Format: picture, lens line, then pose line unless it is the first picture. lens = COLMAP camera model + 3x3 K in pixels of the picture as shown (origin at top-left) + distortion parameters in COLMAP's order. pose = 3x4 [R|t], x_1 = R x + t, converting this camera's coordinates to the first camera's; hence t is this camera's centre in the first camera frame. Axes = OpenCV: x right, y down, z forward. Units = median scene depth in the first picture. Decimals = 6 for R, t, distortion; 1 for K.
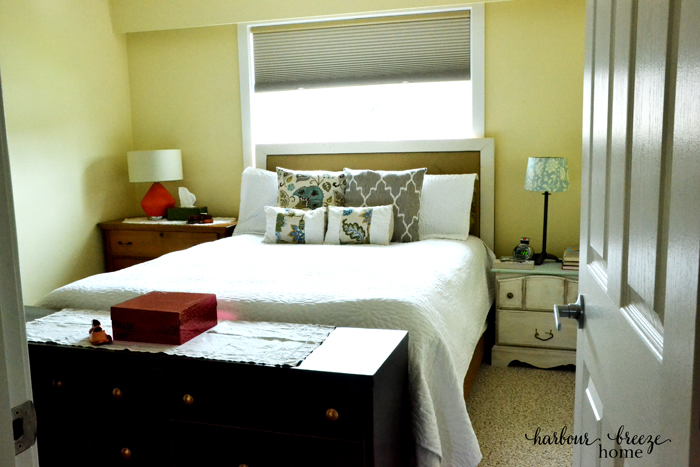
lens RADIAL K [[667.6, 0, 350.0], [0, 667.6, 233.5], [0, 0, 1]] dist [-0.037681, 0.009209]
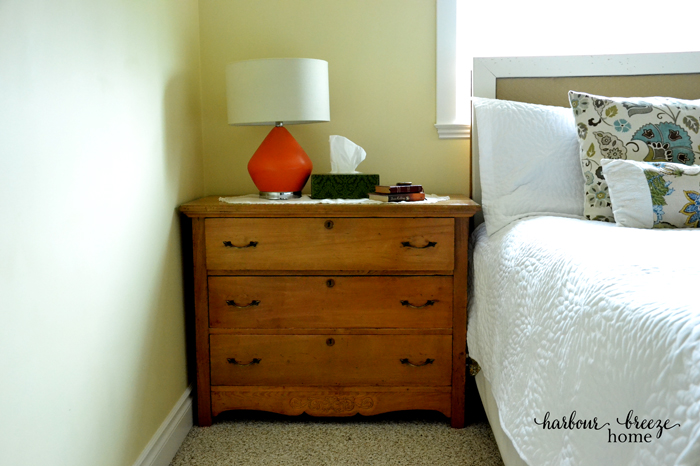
lens RADIAL K [[770.5, 0, 350.0], [0, 770.5, 233.0], [0, 0, 1]] dist [0.066039, 0.006109]
pose [[0.954024, -0.020944, 0.298997, -0.511997], [0.028125, 0.999410, -0.019734, 0.023392], [-0.298407, 0.027236, 0.954050, 0.509967]]
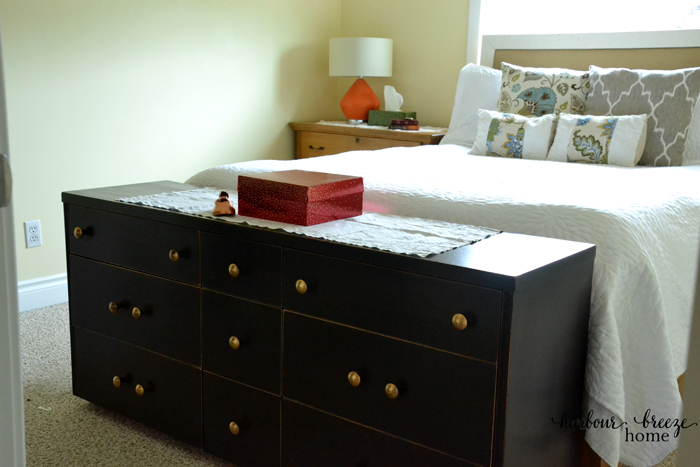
lens RADIAL K [[829.5, 0, 350.0], [0, 829.5, 233.5], [0, 0, 1]] dist [-0.012506, 0.415485]
pose [[0.936669, 0.114113, -0.331104, 0.074454], [-0.095800, 0.992853, 0.071171, 0.051750], [0.336859, -0.034944, 0.940906, 0.021871]]
